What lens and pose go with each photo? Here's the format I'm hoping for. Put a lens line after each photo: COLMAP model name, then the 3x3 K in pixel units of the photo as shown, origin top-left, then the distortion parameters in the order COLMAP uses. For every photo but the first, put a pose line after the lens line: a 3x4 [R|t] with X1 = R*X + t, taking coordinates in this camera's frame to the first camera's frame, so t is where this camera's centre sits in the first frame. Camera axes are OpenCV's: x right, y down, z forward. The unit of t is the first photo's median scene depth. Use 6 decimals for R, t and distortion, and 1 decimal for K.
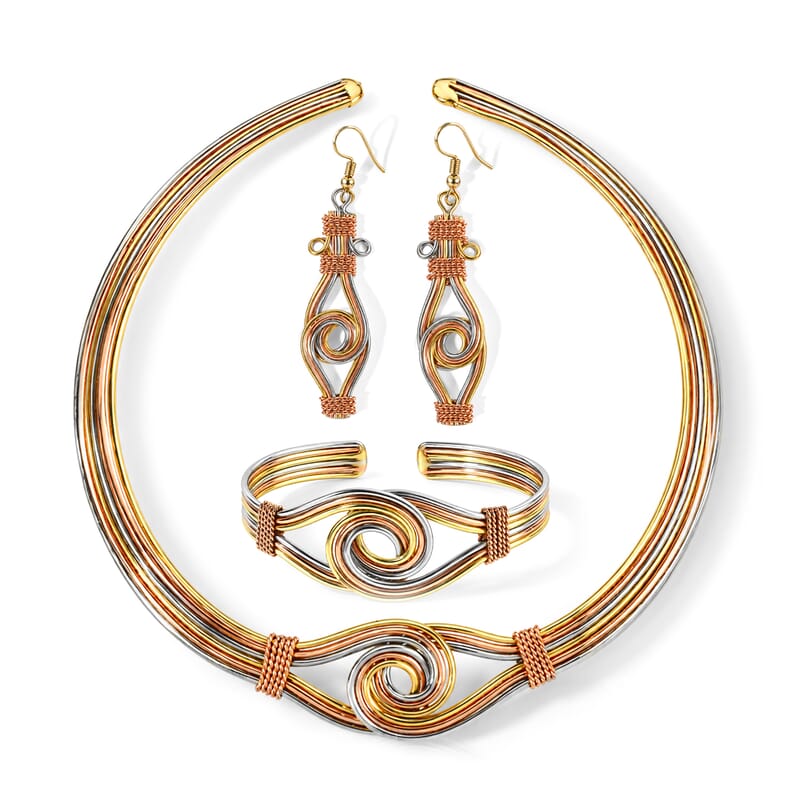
lens RADIAL K [[2479.2, 0, 400.0], [0, 2479.2, 402.6], [0, 0, 1]] dist [0.069118, 0.000000]
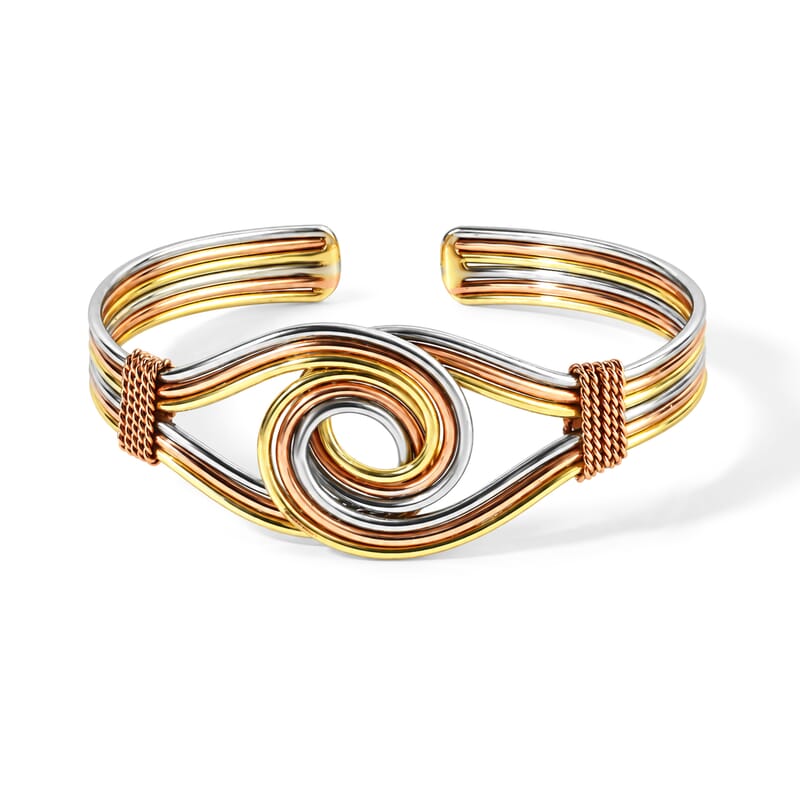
lens RADIAL K [[2479.2, 0, 401.0], [0, 2479.2, 400.6], [0, 0, 1]] dist [0.069118, 0.000000]
pose [[0.999990, 0.000677, -0.004467, 0.001119], [0.000151, 0.983161, 0.182740, -0.041789], [0.004515, -0.182739, 0.983151, 0.512034]]
